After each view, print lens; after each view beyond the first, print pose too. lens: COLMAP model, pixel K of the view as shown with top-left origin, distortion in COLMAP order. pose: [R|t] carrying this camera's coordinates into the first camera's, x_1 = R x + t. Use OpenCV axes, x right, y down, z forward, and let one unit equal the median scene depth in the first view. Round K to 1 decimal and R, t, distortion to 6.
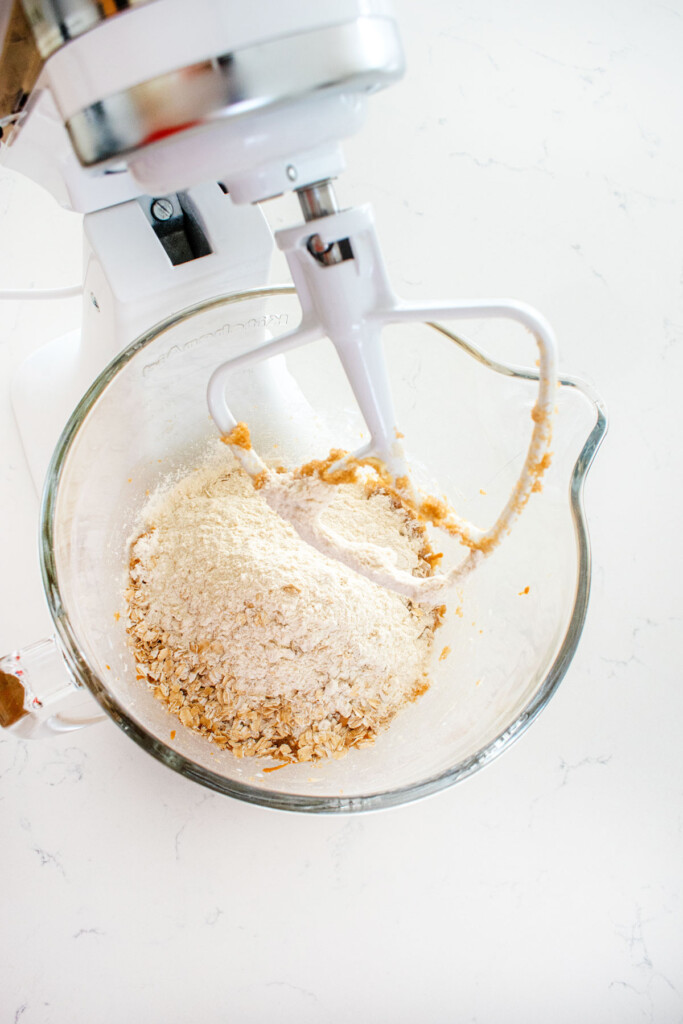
lens RADIAL K [[842.9, 0, 344.9], [0, 842.9, 544.7], [0, 0, 1]] dist [-0.090414, 0.010245]
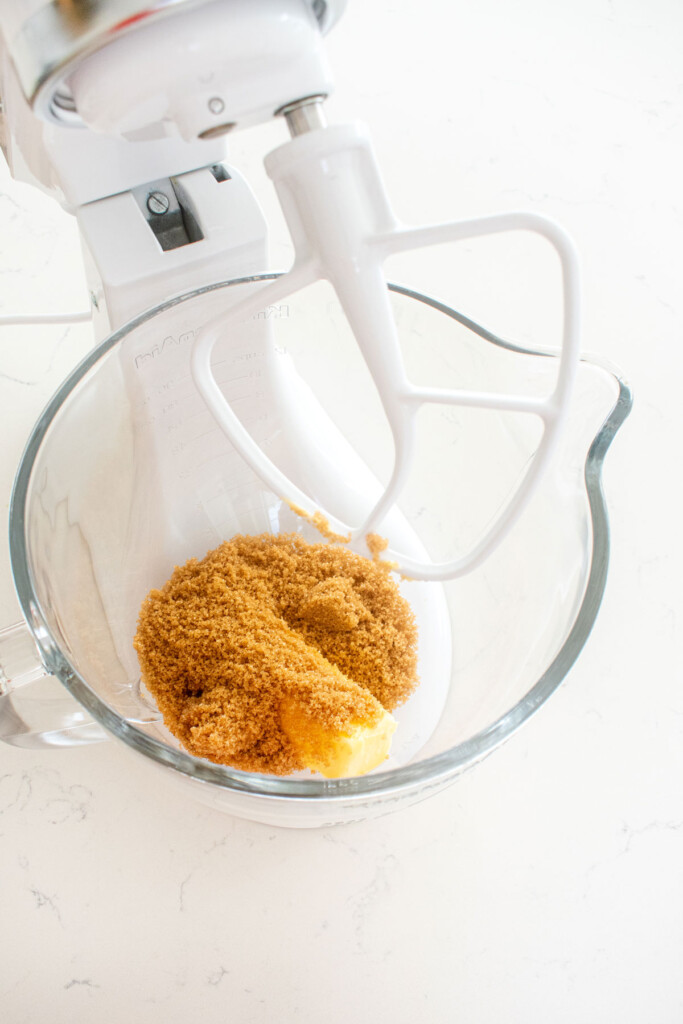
lens RADIAL K [[899.3, 0, 327.9], [0, 899.3, 586.0], [0, 0, 1]] dist [-0.088916, 0.005572]
pose [[0.989788, -0.008181, -0.142314, 0.139390], [-0.006876, 0.994450, -0.104987, 0.176602], [0.142383, 0.104894, 0.984238, 0.035318]]
